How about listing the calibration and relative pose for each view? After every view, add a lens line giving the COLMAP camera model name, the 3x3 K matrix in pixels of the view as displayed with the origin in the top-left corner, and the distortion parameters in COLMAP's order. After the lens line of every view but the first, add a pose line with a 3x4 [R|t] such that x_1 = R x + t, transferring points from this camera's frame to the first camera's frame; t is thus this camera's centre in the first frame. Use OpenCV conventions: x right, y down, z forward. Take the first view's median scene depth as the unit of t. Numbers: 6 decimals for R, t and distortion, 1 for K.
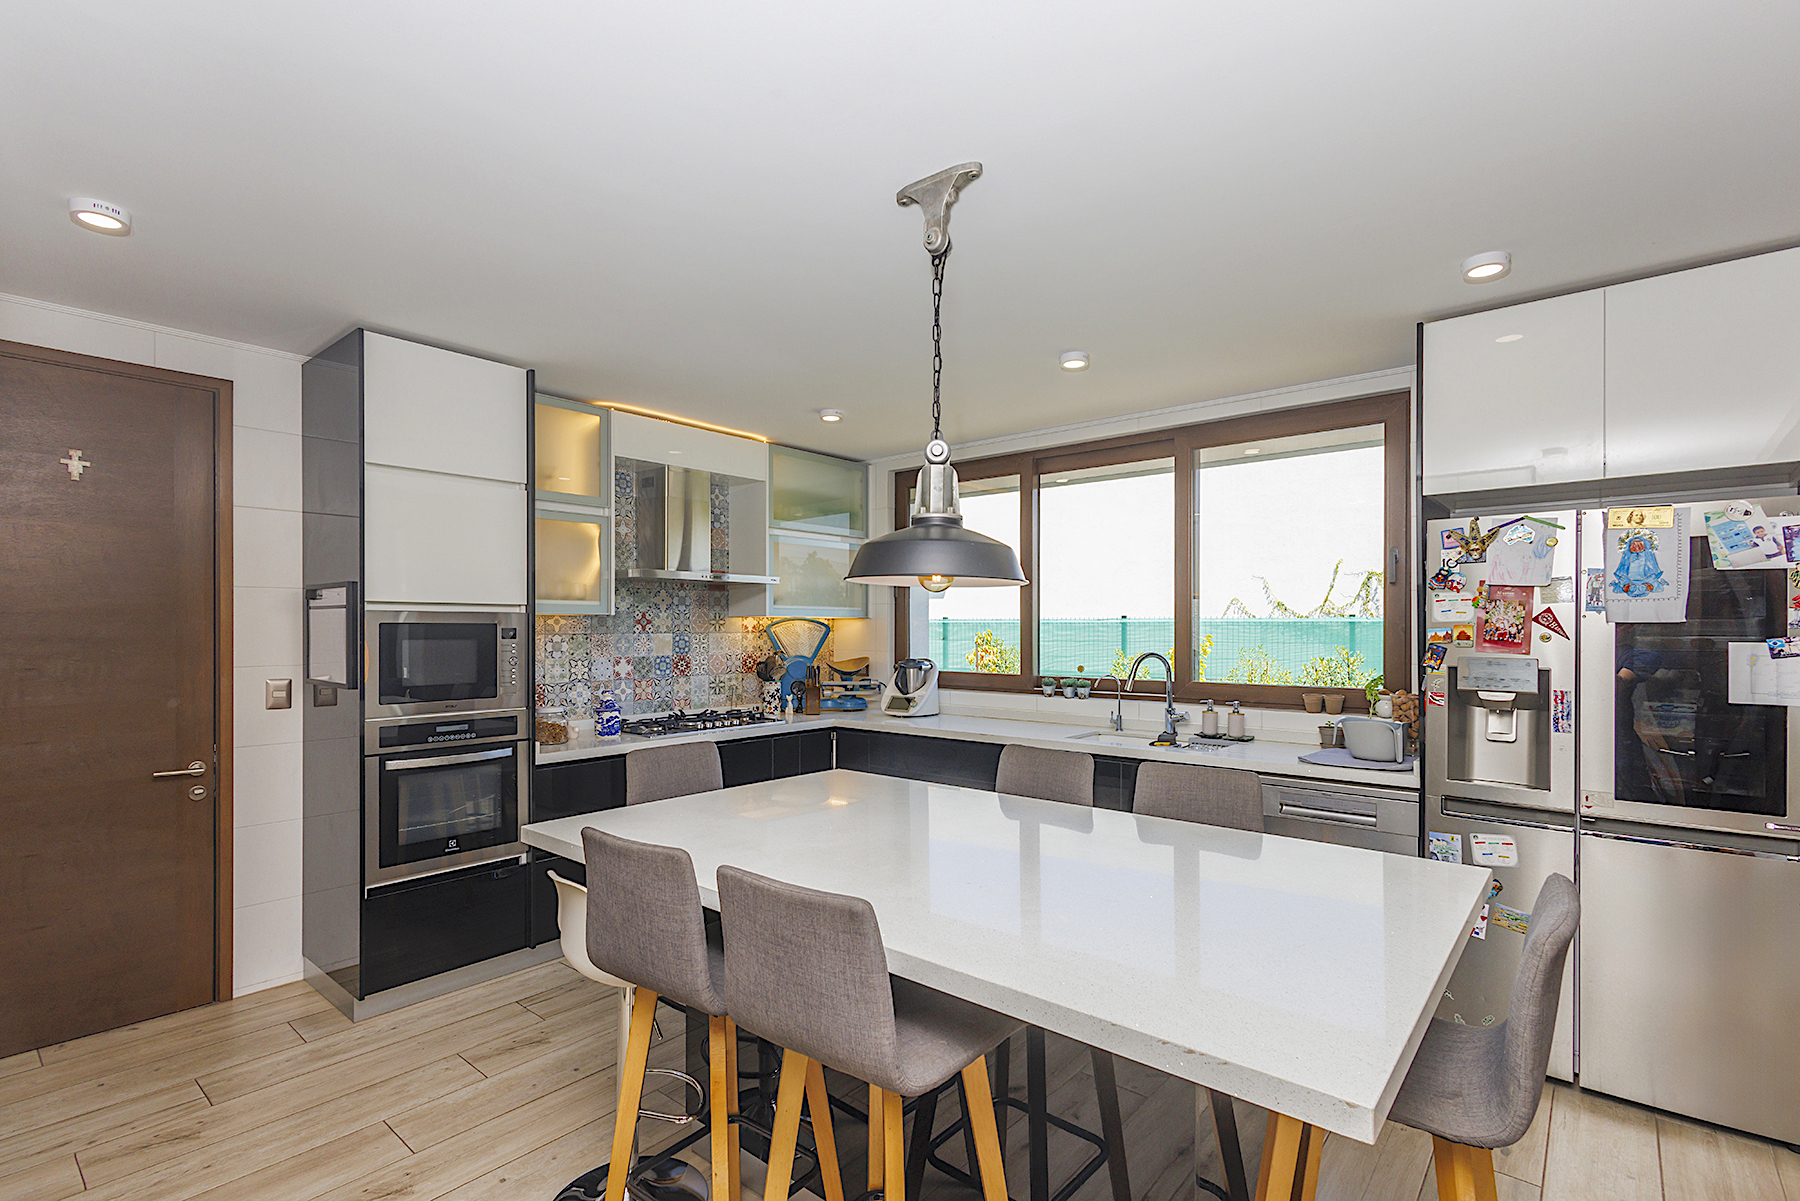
lens RADIAL K [[830.8, 0, 906.0], [0, 830.8, 628.1], [0, 0, 1]] dist [0.005777, -0.001794]
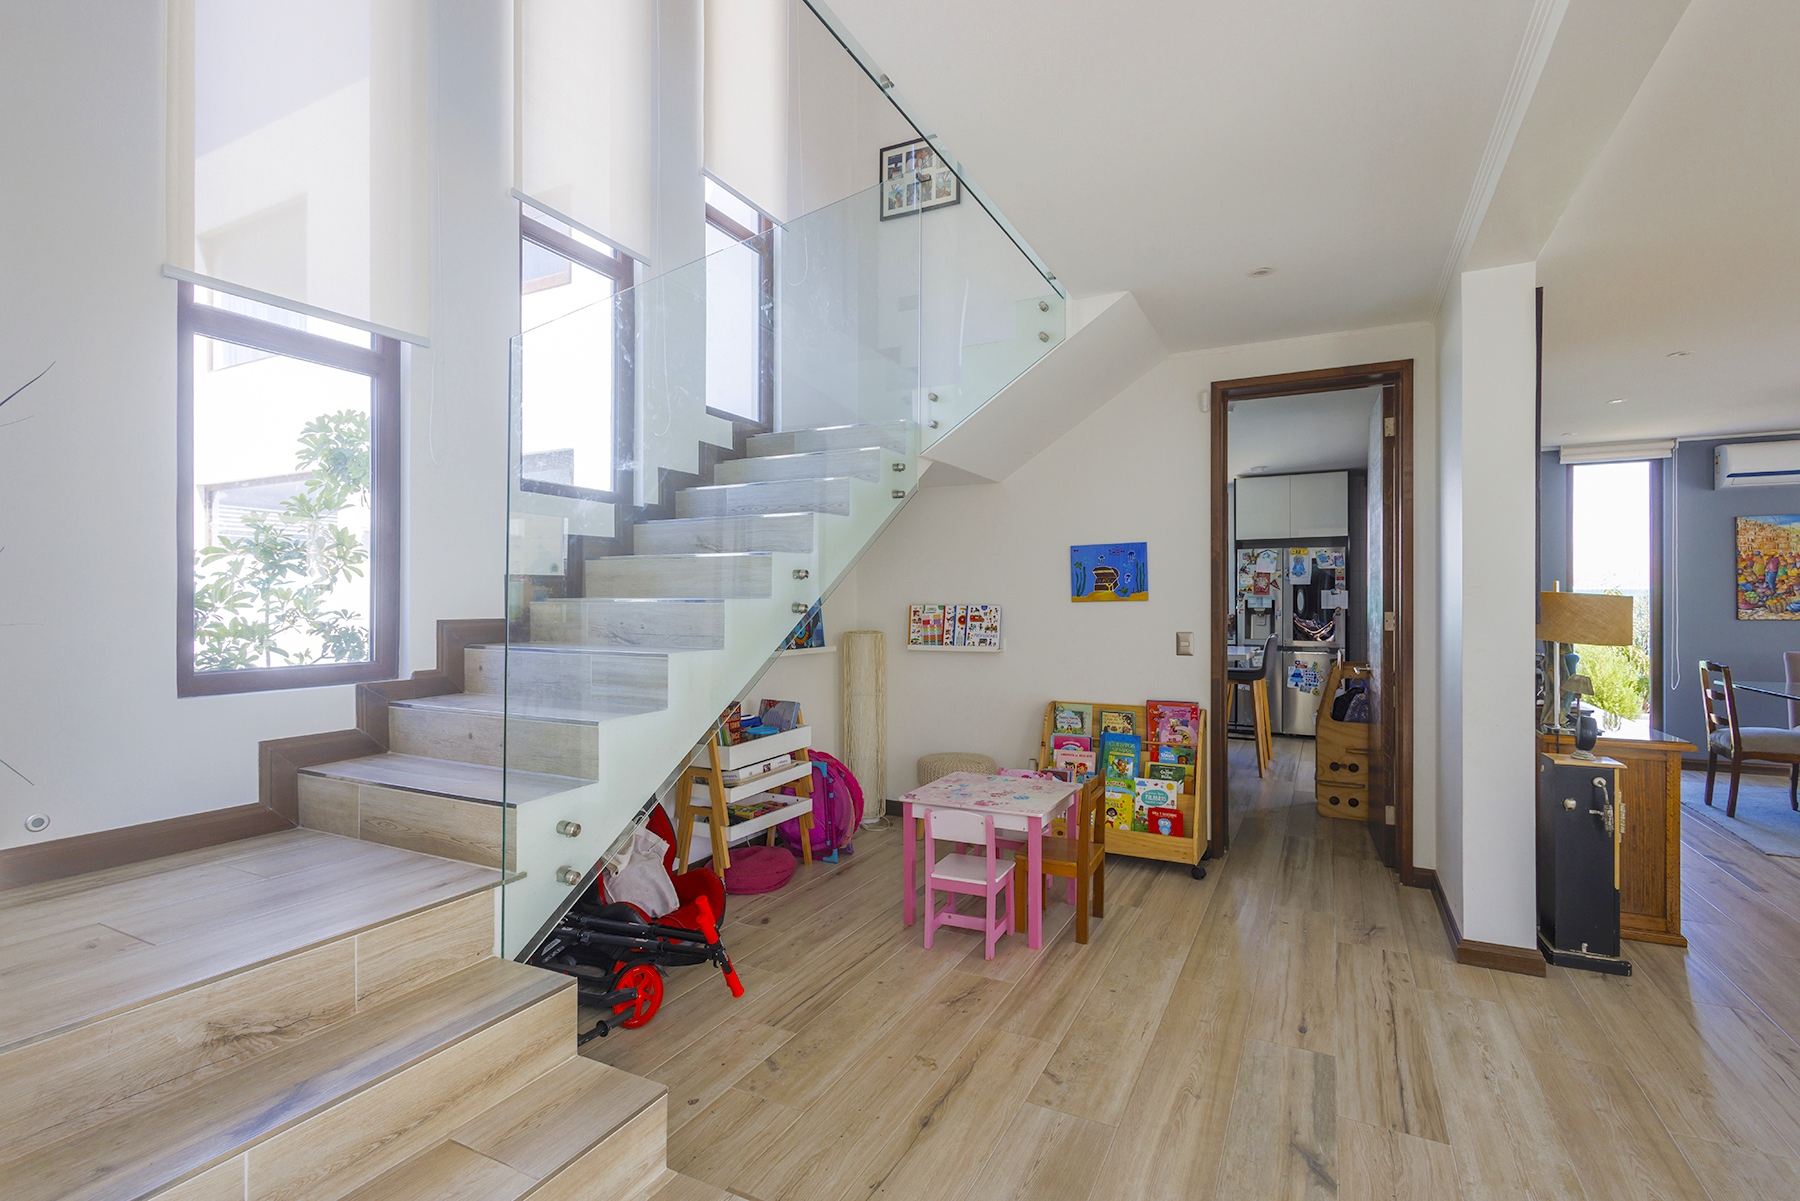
lens RADIAL K [[830.8, 0, 894.4], [0, 830.8, 601.8], [0, 0, 1]] dist [0.005777, -0.001794]
pose [[0.972499, -0.000066, 0.232906, -0.790111], [0.000318, 0.999999, -0.001042, 0.035354], [-0.232906, 0.001088, 0.972499, -1.000608]]
